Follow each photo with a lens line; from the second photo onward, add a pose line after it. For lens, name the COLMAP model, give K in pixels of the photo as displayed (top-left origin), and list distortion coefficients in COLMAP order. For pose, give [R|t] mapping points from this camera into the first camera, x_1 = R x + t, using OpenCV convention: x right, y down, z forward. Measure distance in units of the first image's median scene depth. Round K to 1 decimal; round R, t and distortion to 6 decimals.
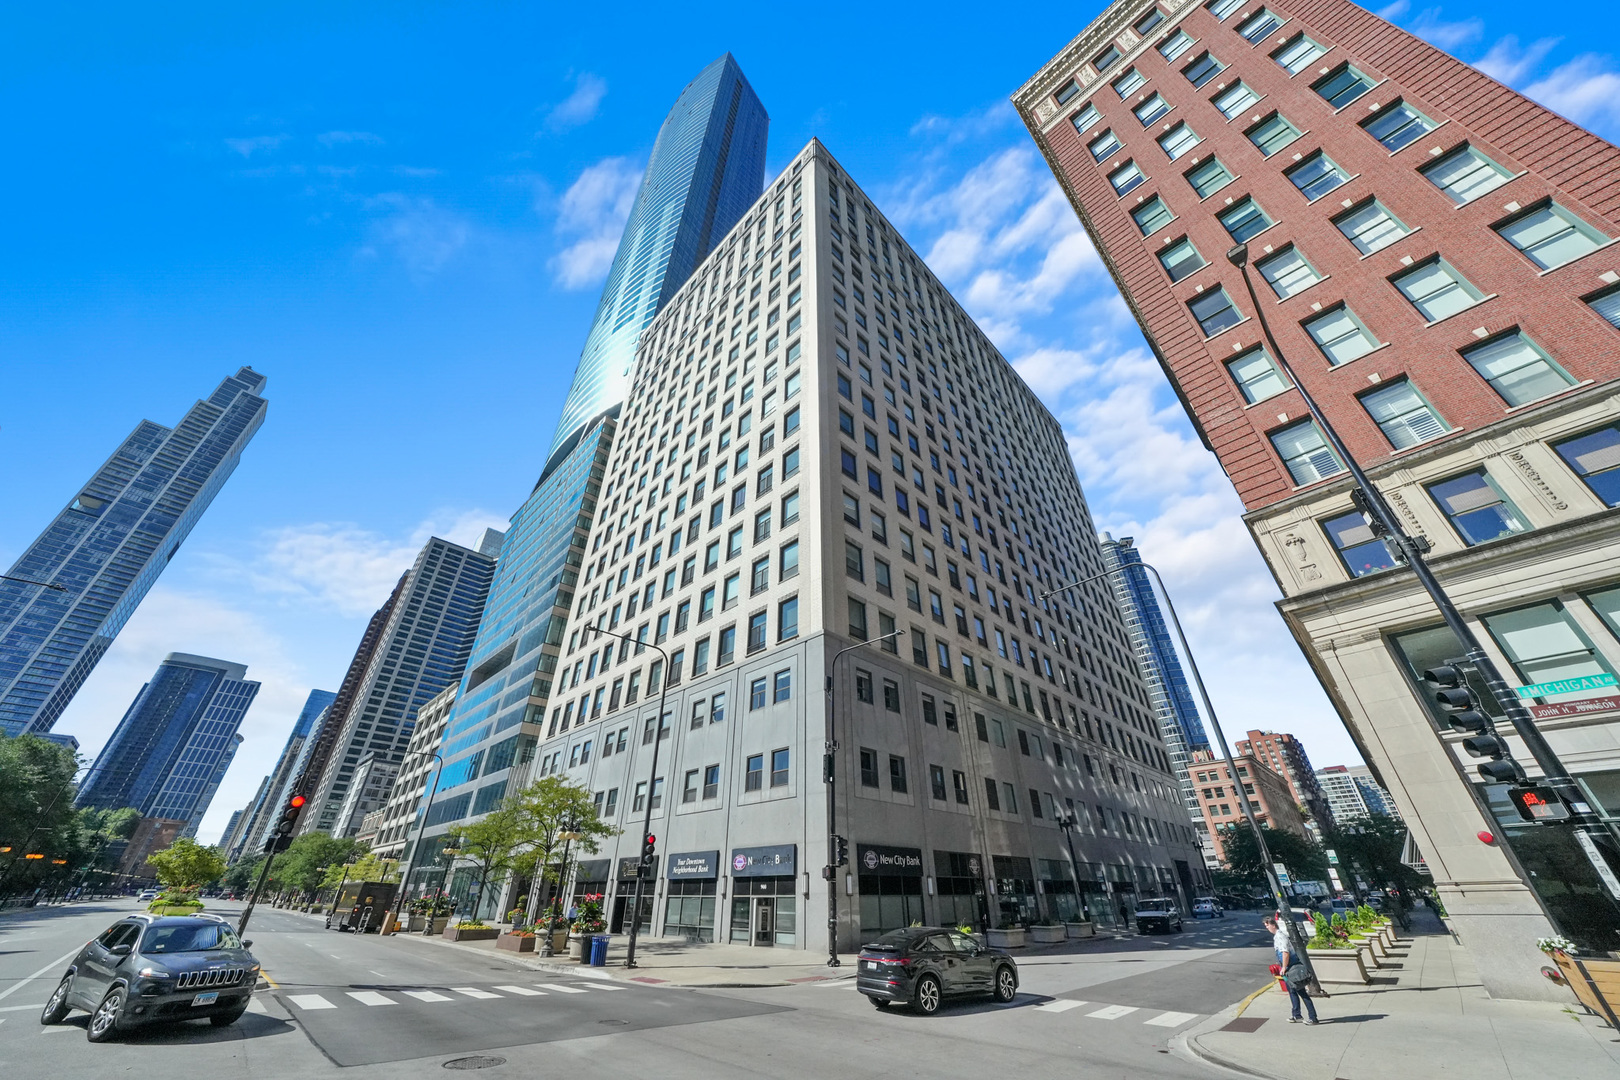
lens RADIAL K [[560.6, 0, 806.5], [0, 560.6, 535.6], [0, 0, 1]] dist [-0.005552, 0.000006]
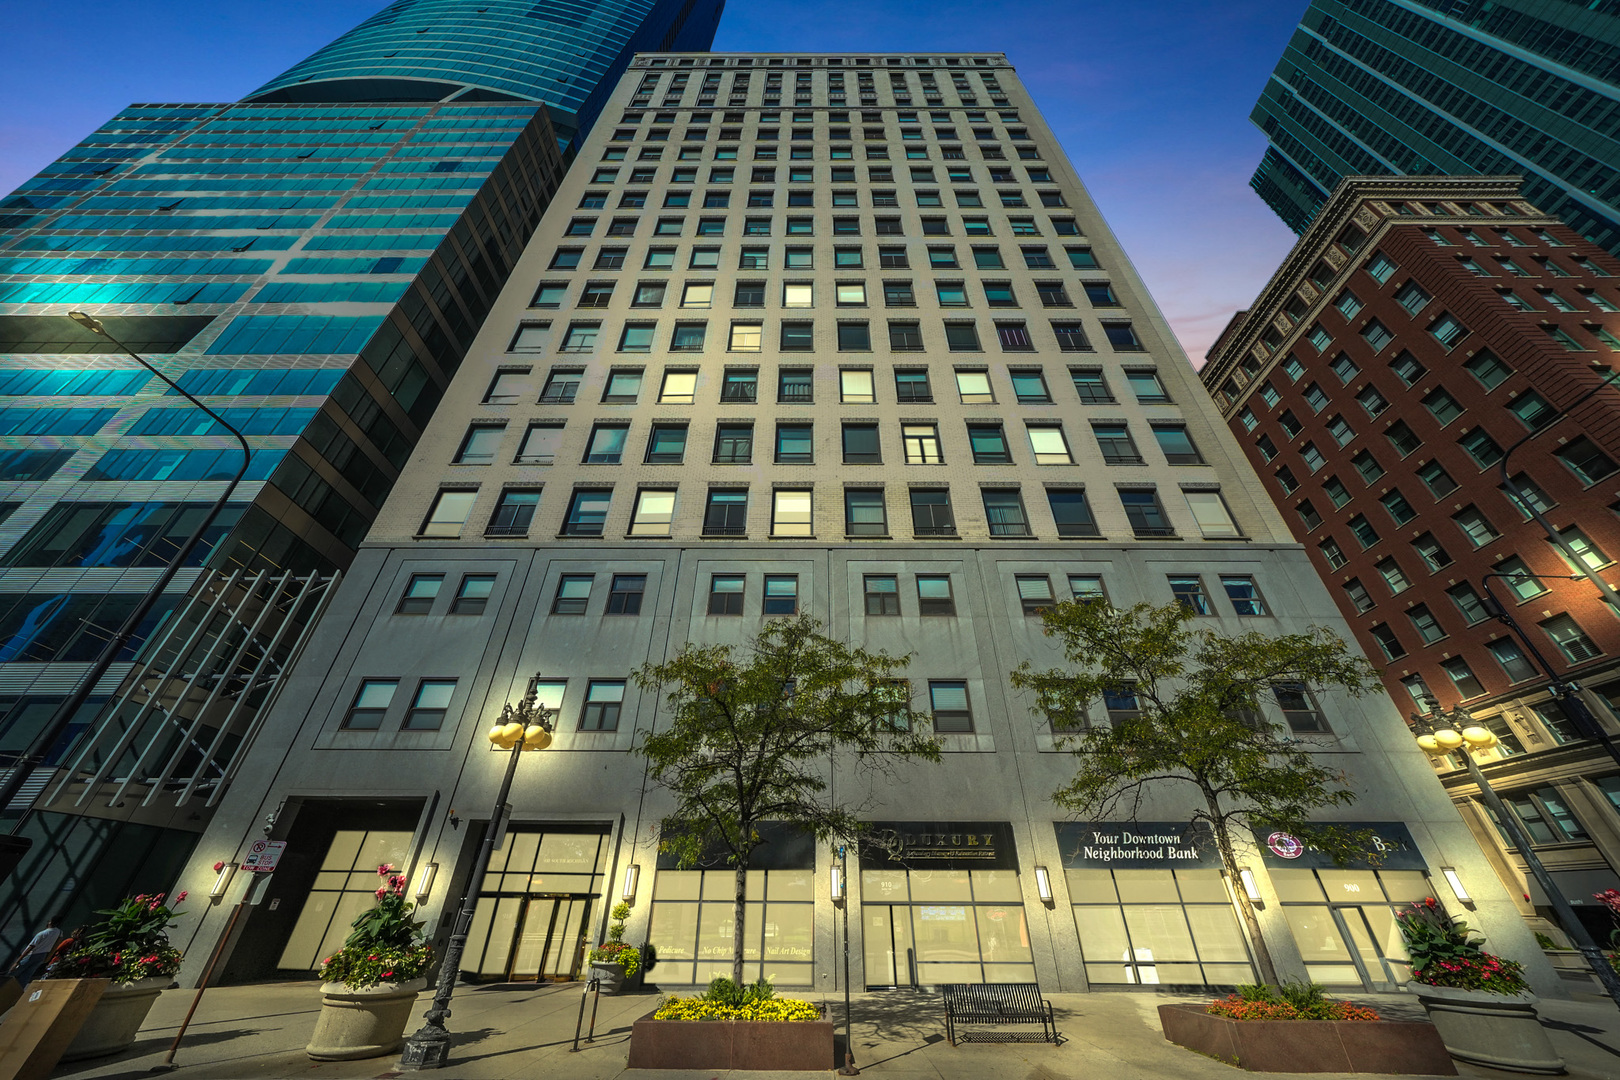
lens RADIAL K [[560.6, 0, 809.4], [0, 560.6, 492.1], [0, 0, 1]] dist [-0.005552, 0.000006]
pose [[0.699417, 0.422118, 0.576744, -0.588927], [-0.389529, 0.901710, -0.187578, 0.329110], [-0.599236, -0.093463, 0.795098, 0.513970]]
